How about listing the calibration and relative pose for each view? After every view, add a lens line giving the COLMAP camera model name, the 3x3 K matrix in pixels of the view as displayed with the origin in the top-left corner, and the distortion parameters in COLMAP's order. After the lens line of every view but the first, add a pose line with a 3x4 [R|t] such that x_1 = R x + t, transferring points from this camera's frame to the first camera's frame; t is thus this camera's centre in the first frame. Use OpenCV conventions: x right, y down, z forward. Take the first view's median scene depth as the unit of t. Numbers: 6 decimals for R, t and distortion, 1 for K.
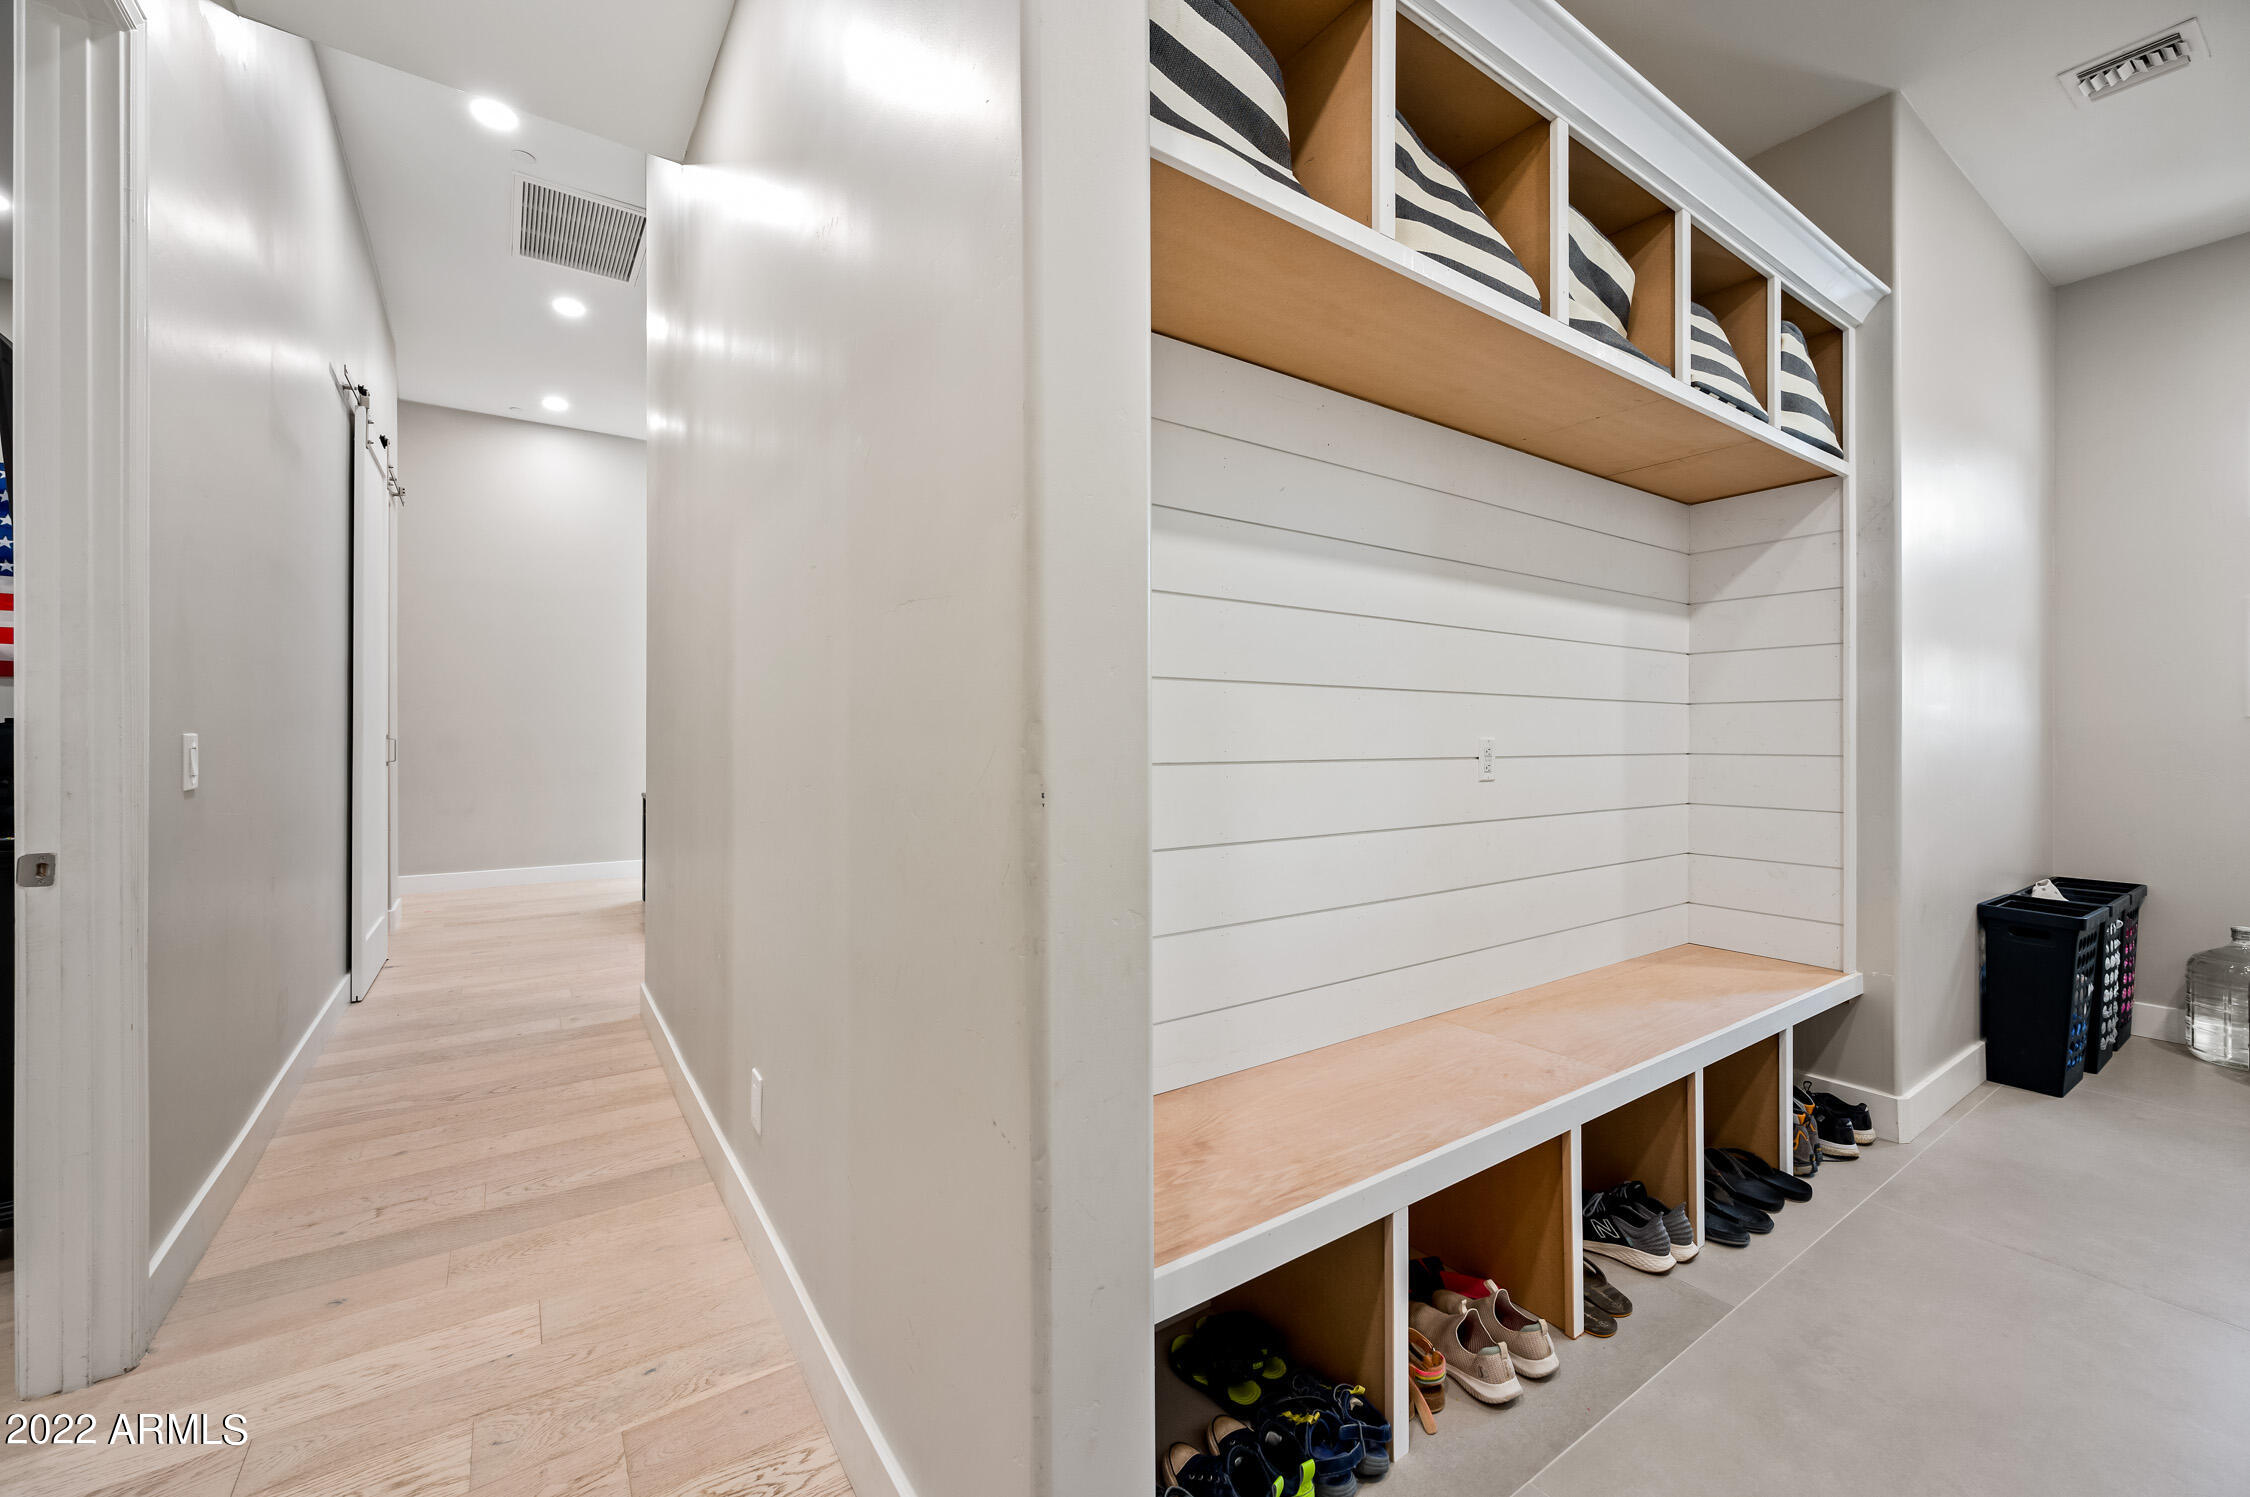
lens RADIAL K [[890.5, 0, 1127.4], [0, 890.5, 739.0], [0, 0, 1]] dist [0.000250, -0.000147]
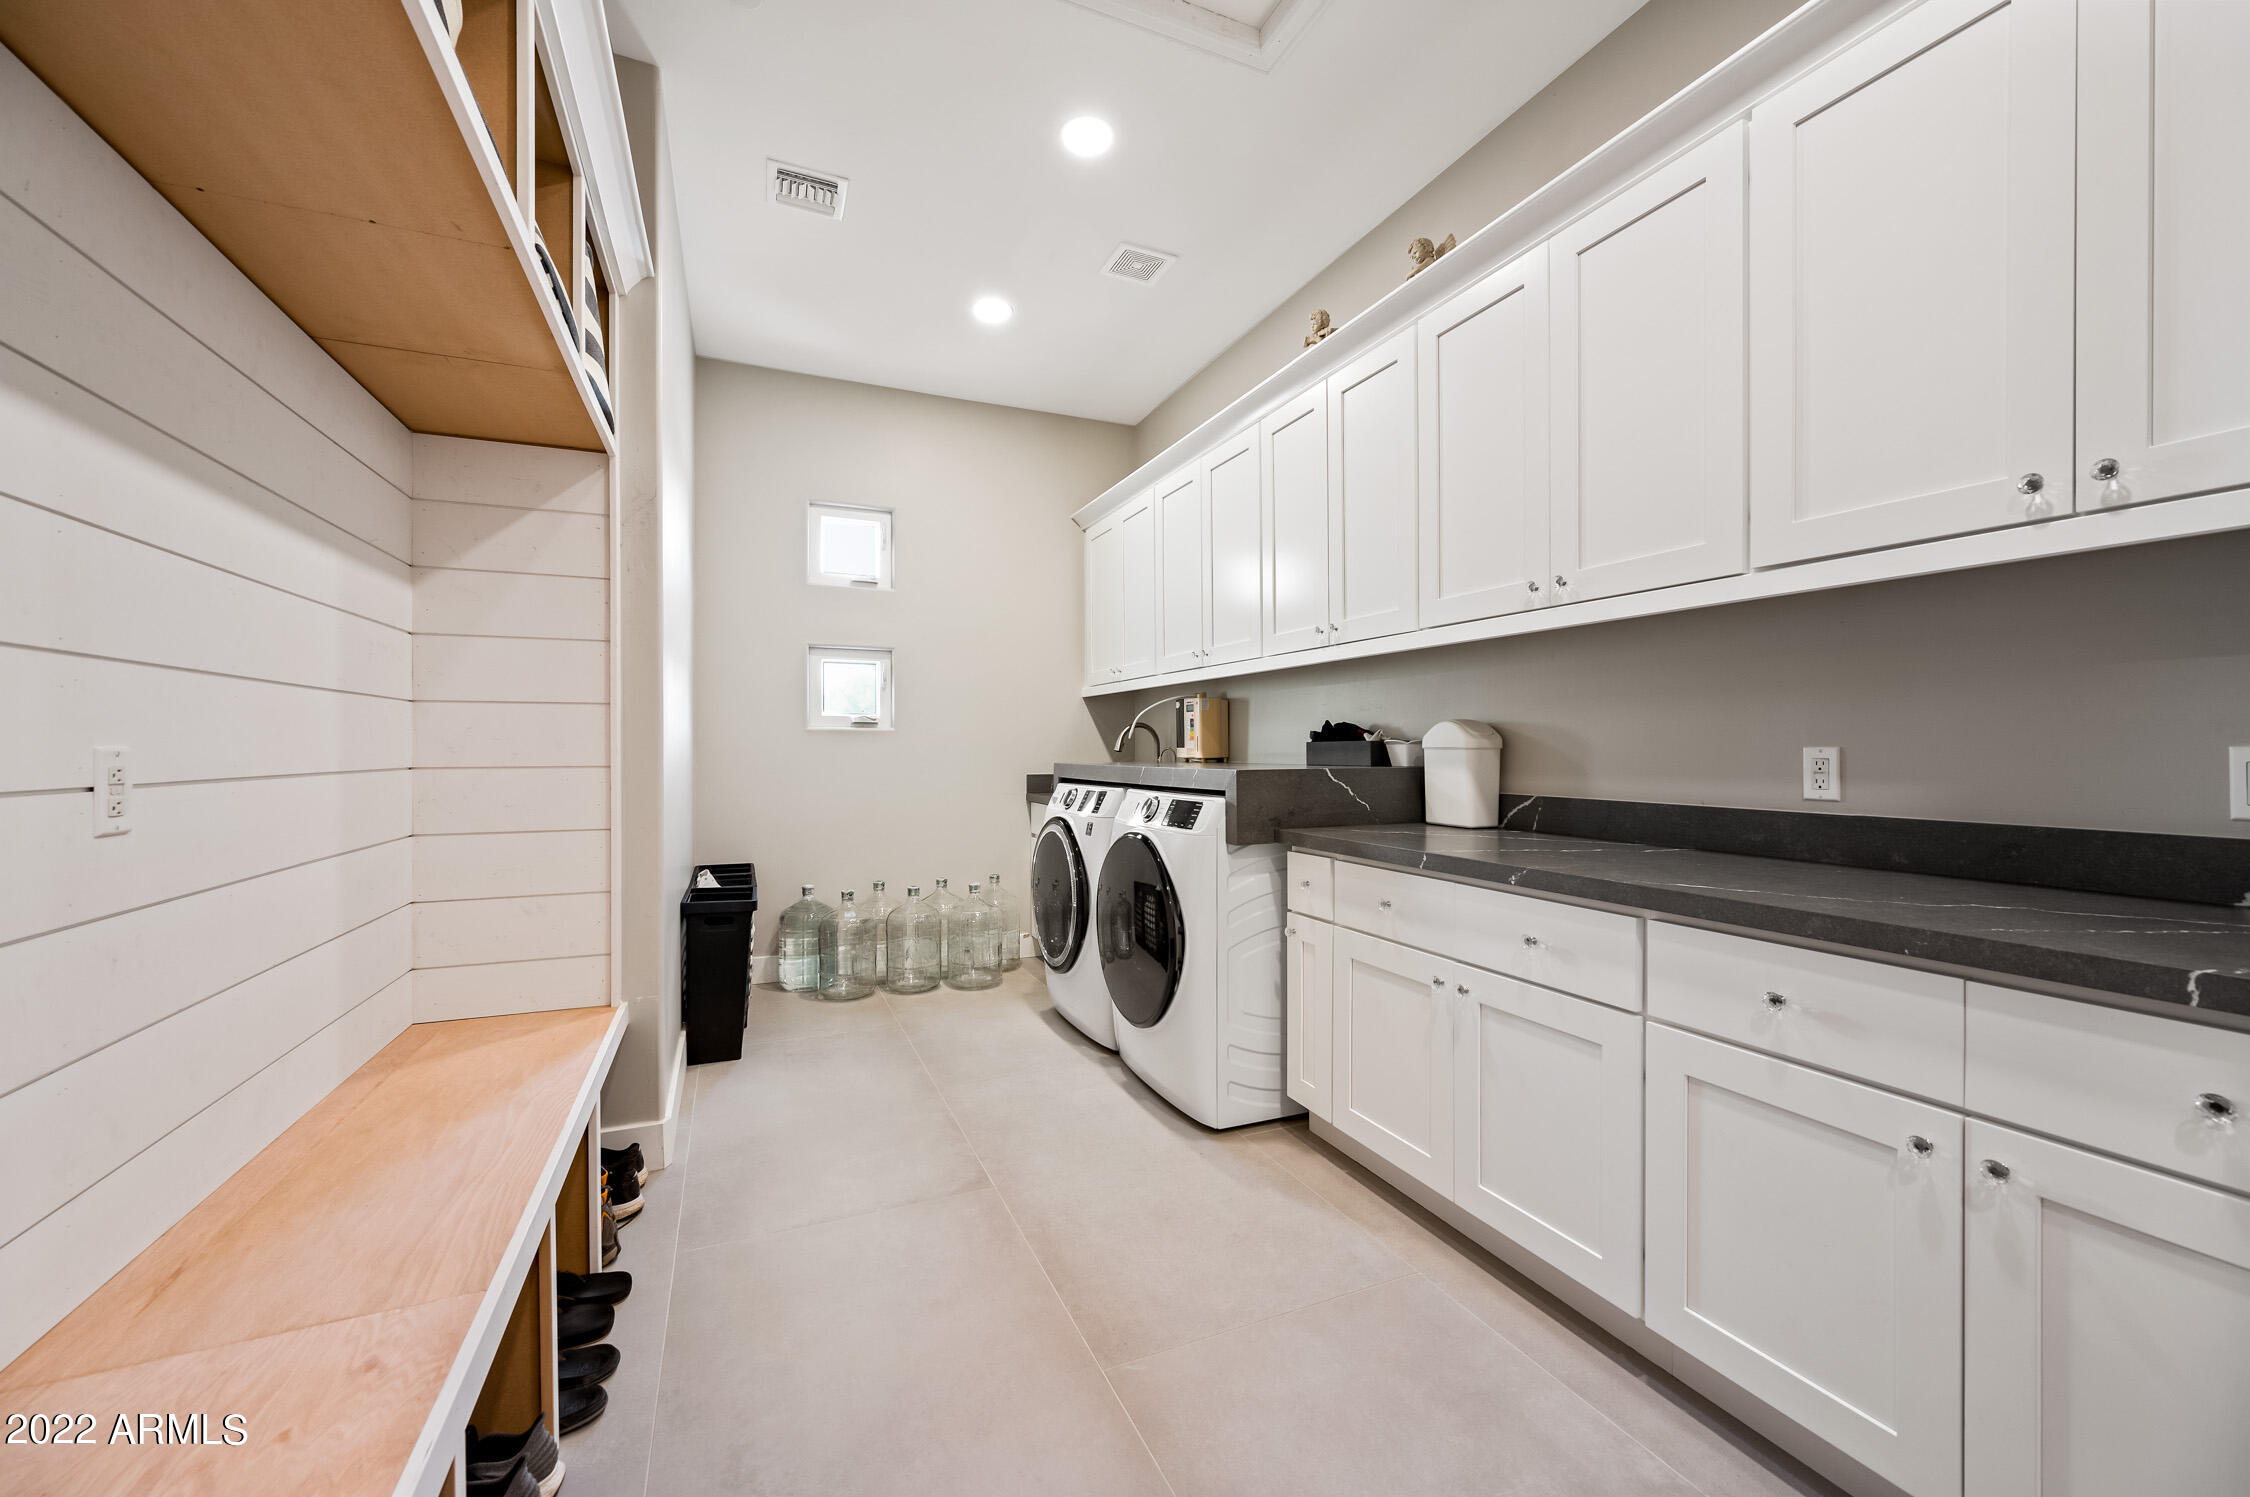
lens RADIAL K [[882.8, 0, 1125.0], [0, 882.8, 748.5], [0, 0, 1]] dist [0.000477, 0.000106]
pose [[0.188039, -0.003852, 0.982154, 0.024761], [0.004167, 0.999986, 0.003124, 0.000178], [-0.982153, 0.003505, 0.188053, 0.311012]]
